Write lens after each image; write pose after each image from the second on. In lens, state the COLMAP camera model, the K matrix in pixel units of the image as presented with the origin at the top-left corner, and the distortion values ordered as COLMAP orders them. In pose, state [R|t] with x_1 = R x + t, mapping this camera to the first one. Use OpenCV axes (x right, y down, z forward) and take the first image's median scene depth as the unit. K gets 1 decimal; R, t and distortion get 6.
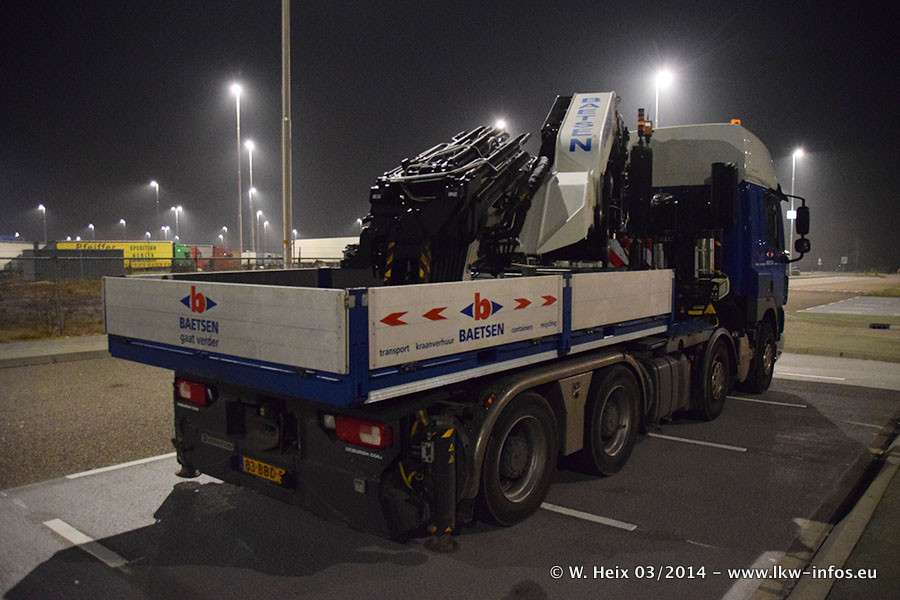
lens RADIAL K [[731.5, 0, 467.0], [0, 731.5, 300.0], [0, 0, 1]] dist [-0.112895, 0.092165]
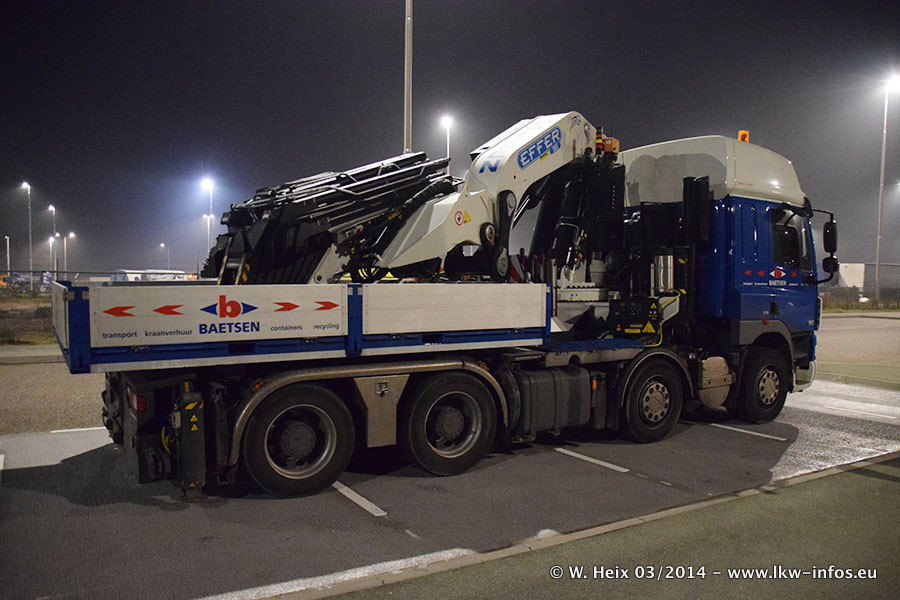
lens RADIAL K [[731.5, 0, 456.0], [0, 731.5, 299.0], [0, 0, 1]] dist [-0.112895, 0.092165]
pose [[0.937575, 0.019031, -0.347263, 0.754584], [-0.031360, 0.999060, -0.029919, 0.019250], [0.346367, 0.038942, 0.937290, -0.008134]]
